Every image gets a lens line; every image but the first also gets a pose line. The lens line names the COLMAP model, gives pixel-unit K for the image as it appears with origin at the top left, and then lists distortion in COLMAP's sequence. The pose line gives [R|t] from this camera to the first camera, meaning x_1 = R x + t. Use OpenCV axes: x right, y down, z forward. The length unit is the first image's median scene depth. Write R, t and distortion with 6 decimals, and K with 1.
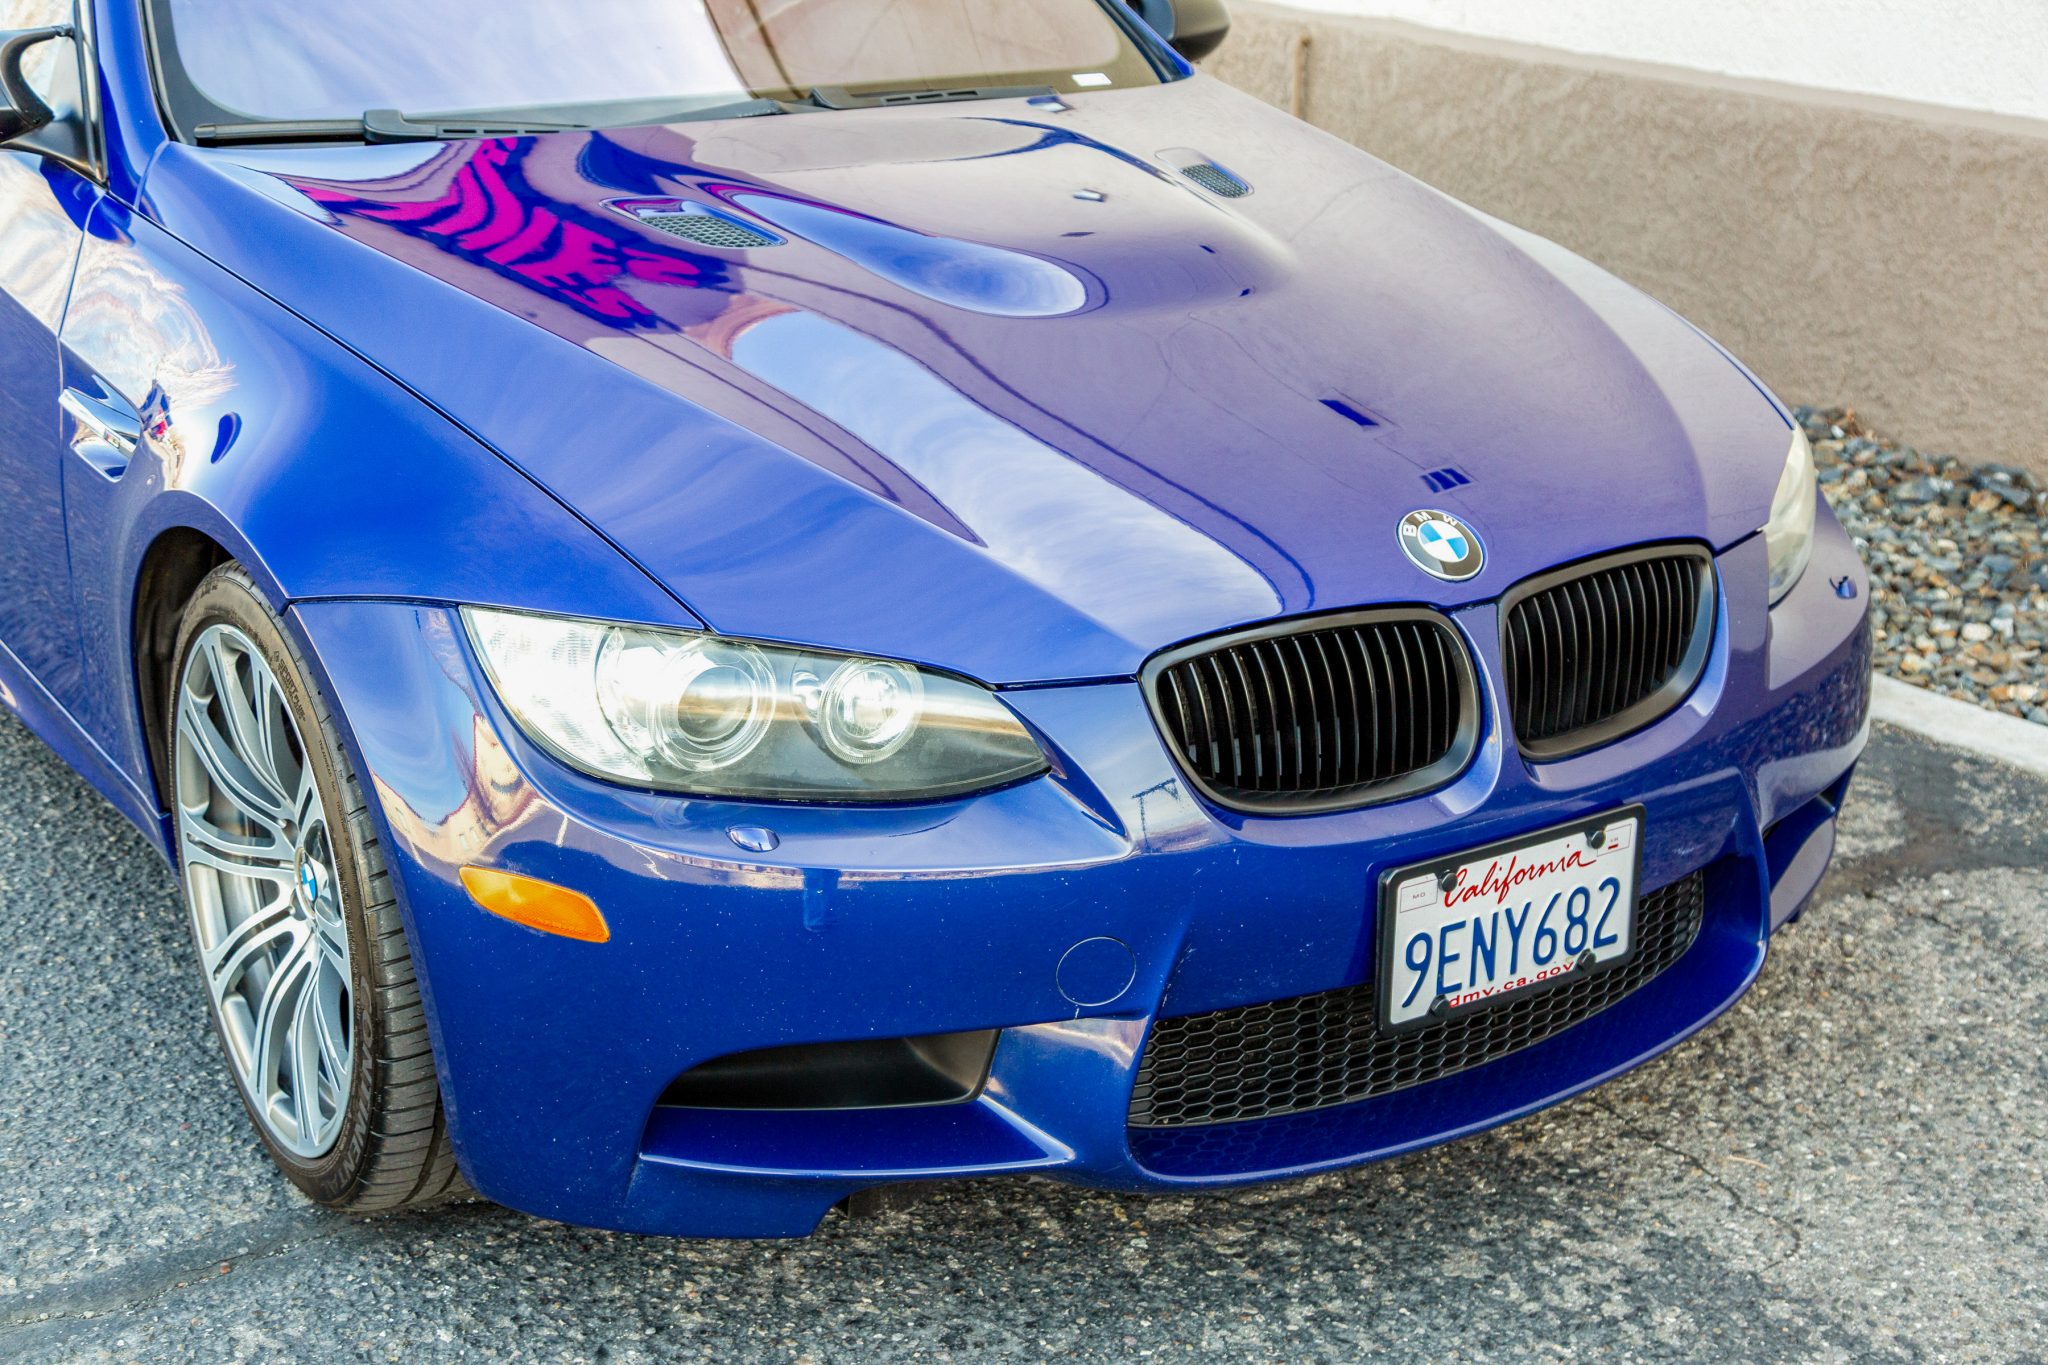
lens RADIAL K [[2813.5, 0, 1001.5], [0, 2813.5, 660.8], [0, 0, 1]] dist [0.028347, 0.048645]
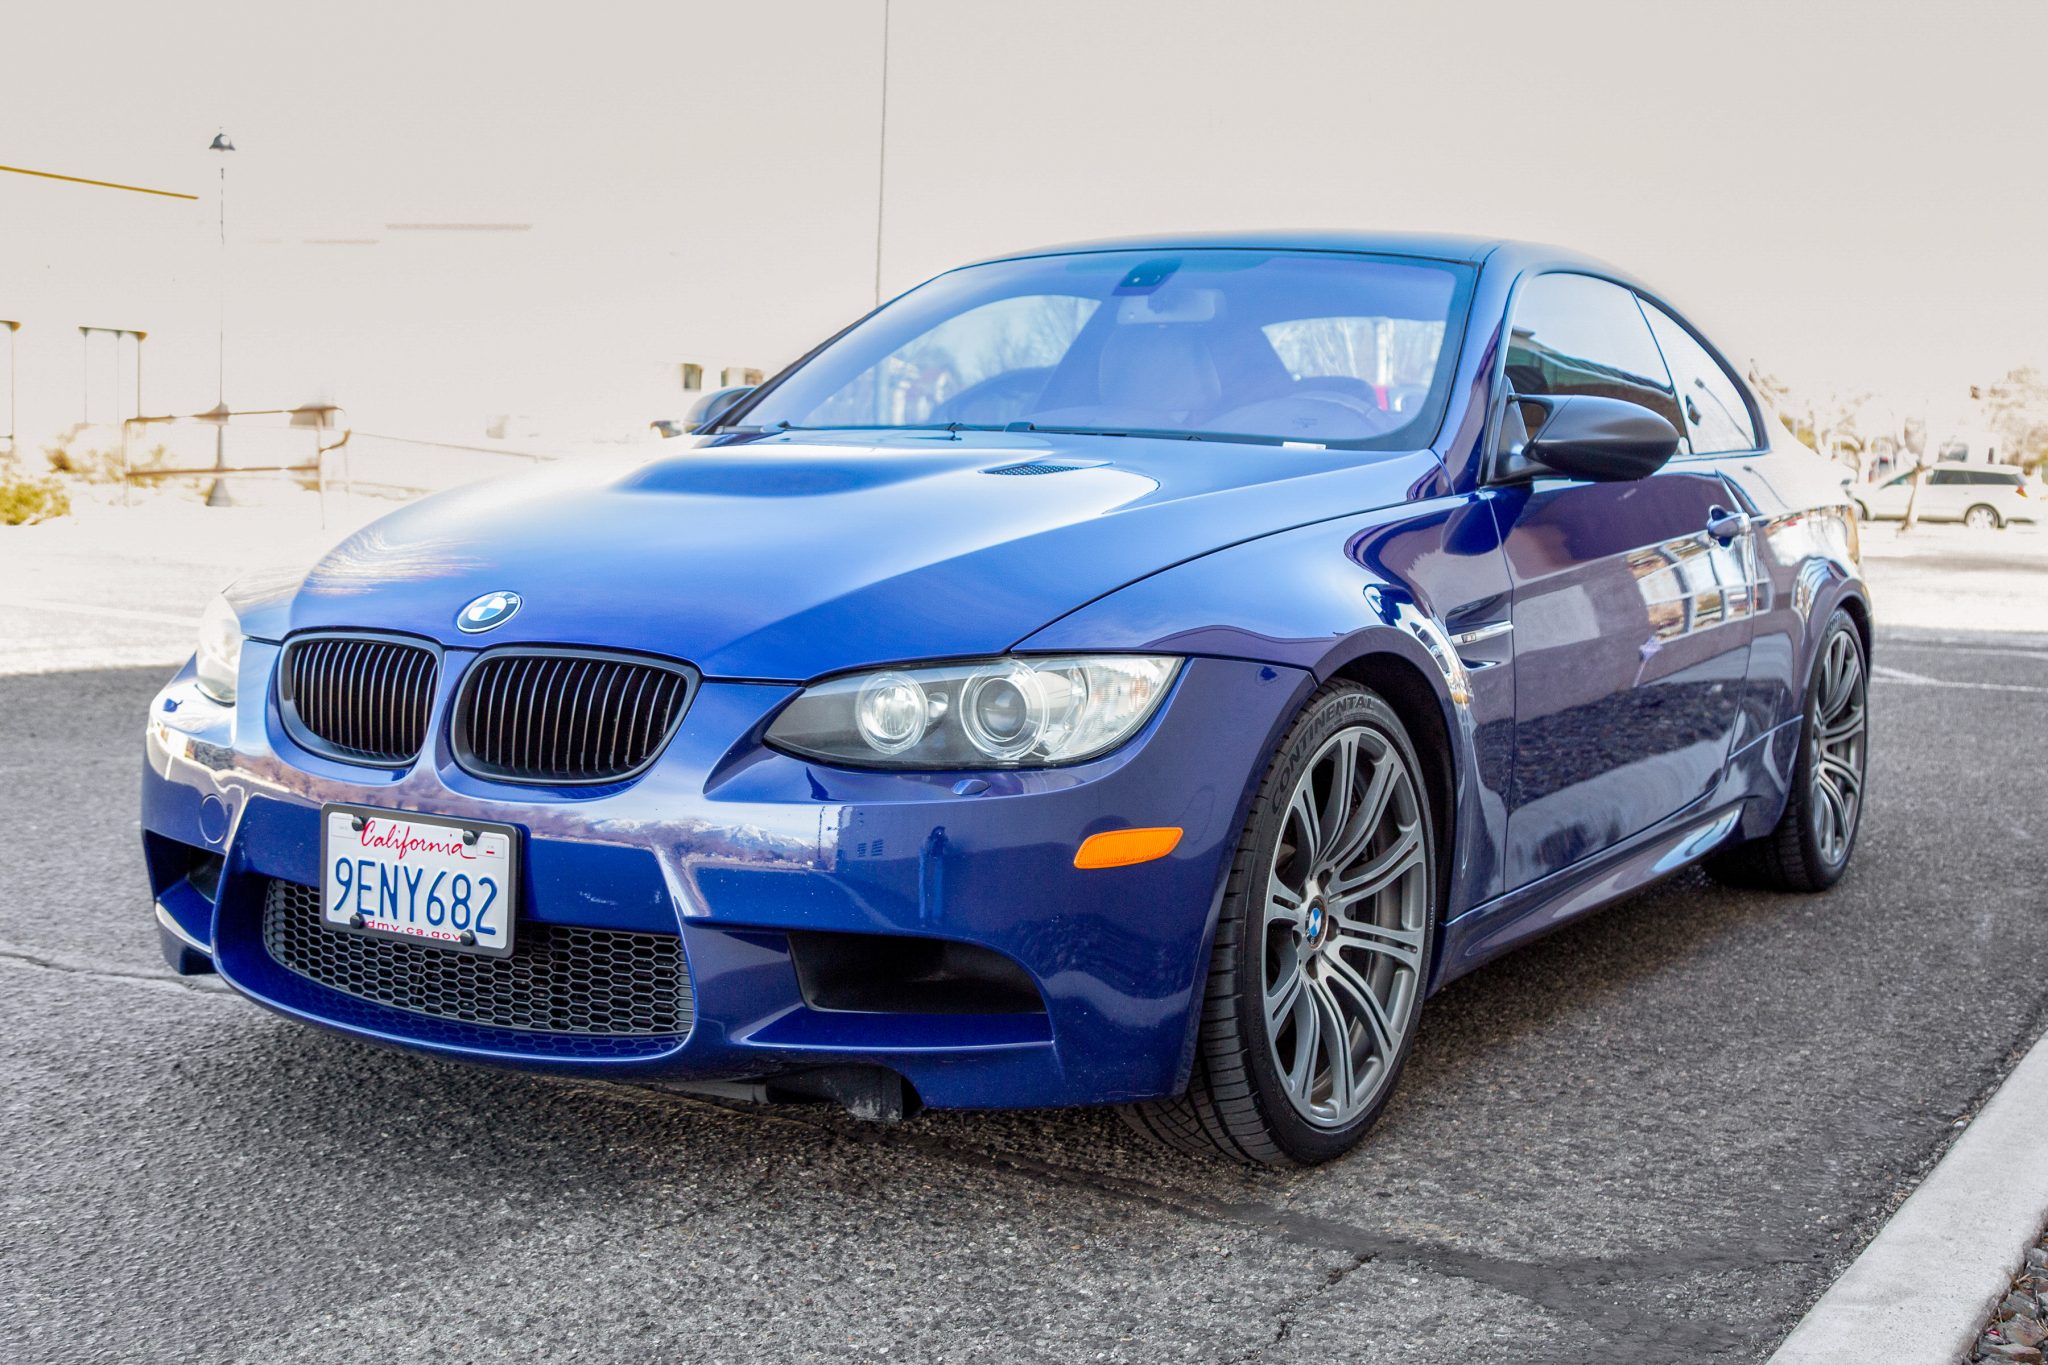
lens RADIAL K [[2703.2, 0, 1085.6], [0, 2703.2, 684.1], [0, 0, 1]] dist [-0.013367, 0.036646]
pose [[0.455173, 0.080728, -0.886736, 1.378617], [-0.316906, 0.945358, -0.076607, 0.001243], [0.832099, 0.315881, 0.455885, 0.613077]]
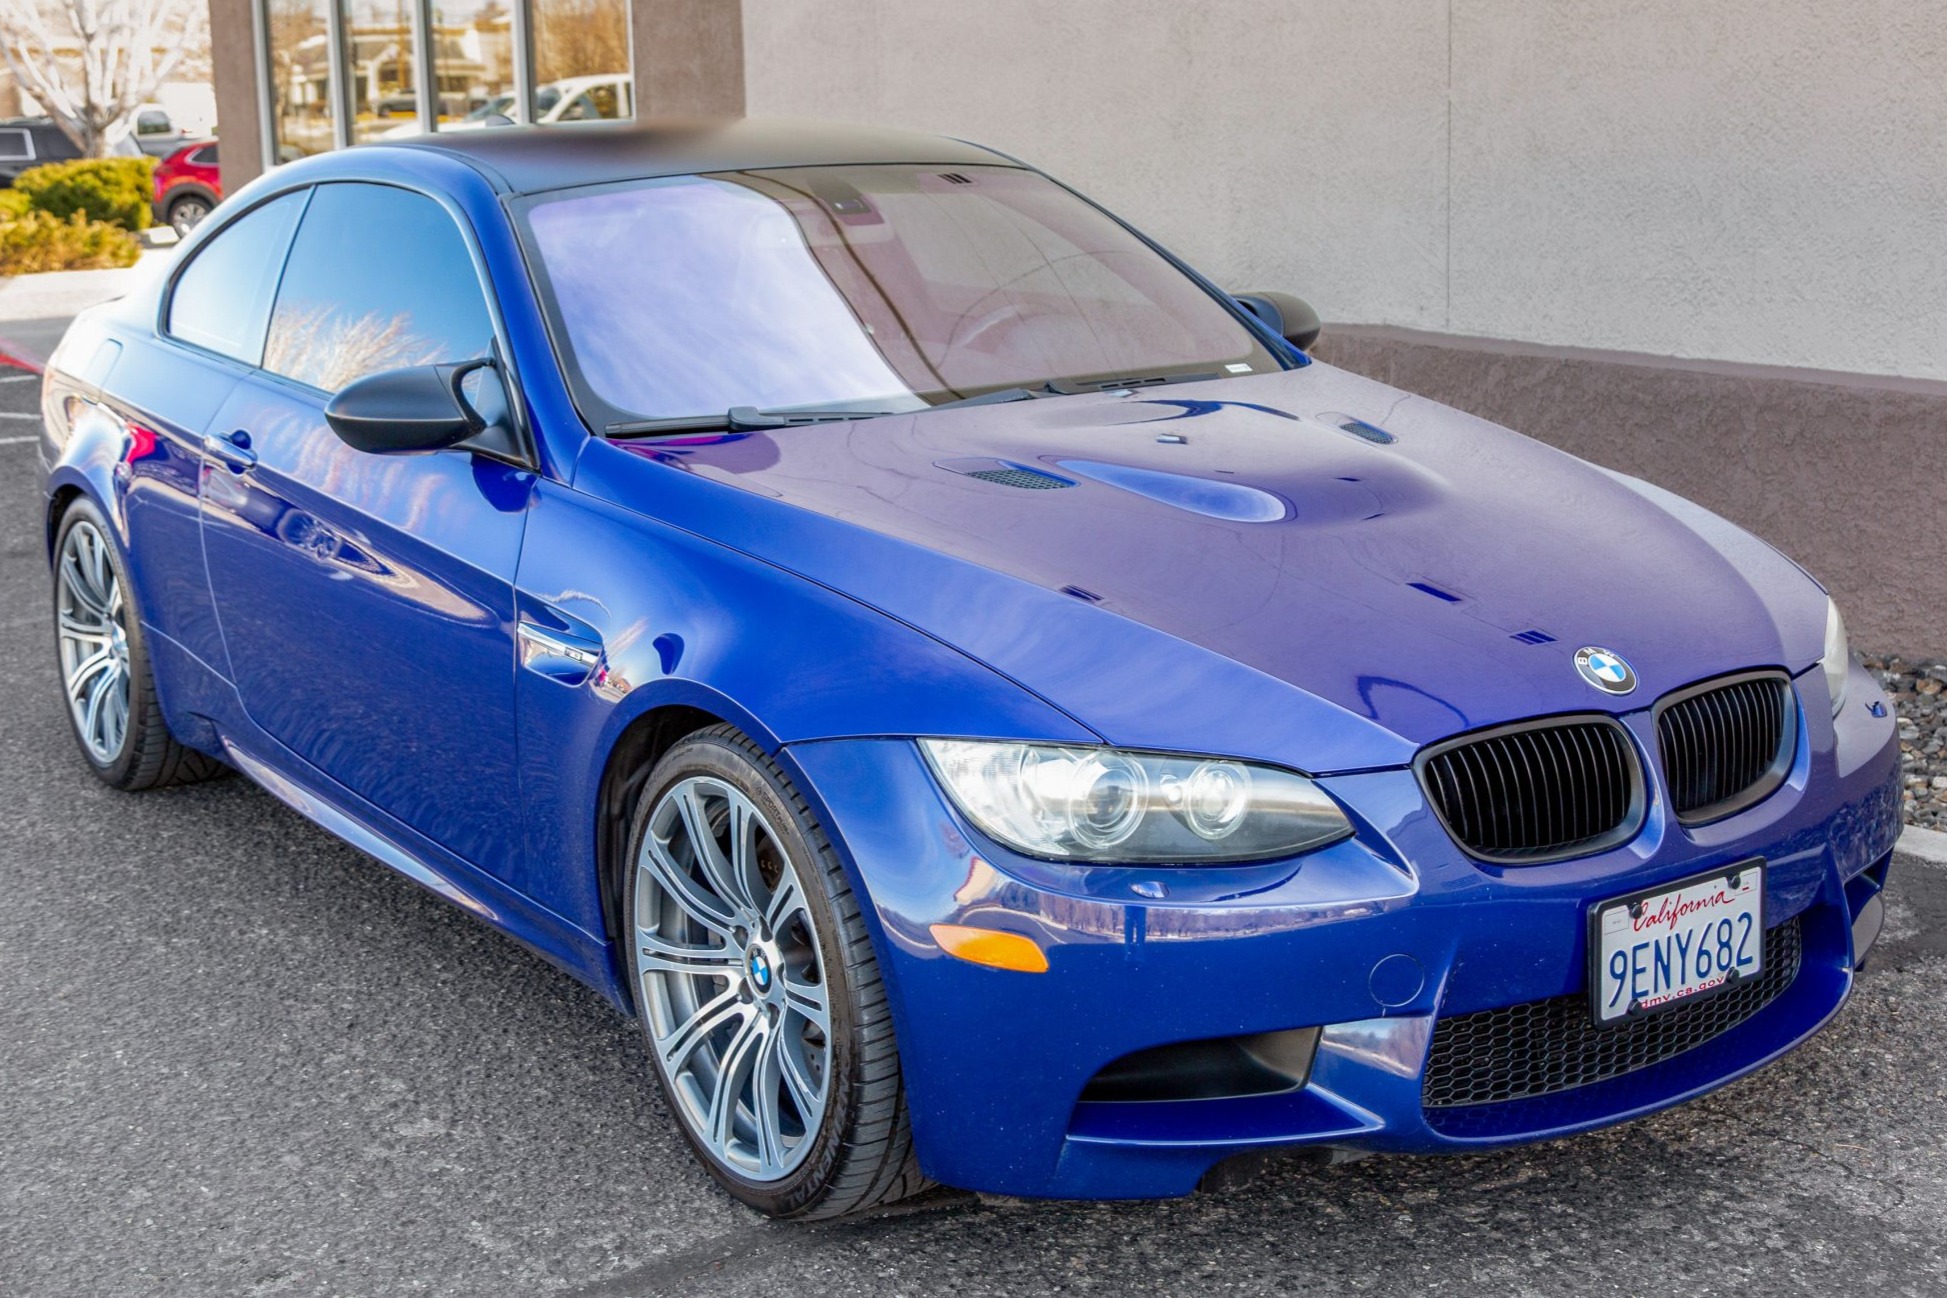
lens RADIAL K [[2680.4, 0, 969.6], [0, 2680.4, 554.8], [0, 0, 1]] dist [0.023668, 0.045064]
pose [[0.998823, -0.042245, 0.023820, -0.173683], [0.045350, 0.987637, -0.150055, 0.081165], [-0.017187, 0.150958, 0.988391, -0.286675]]
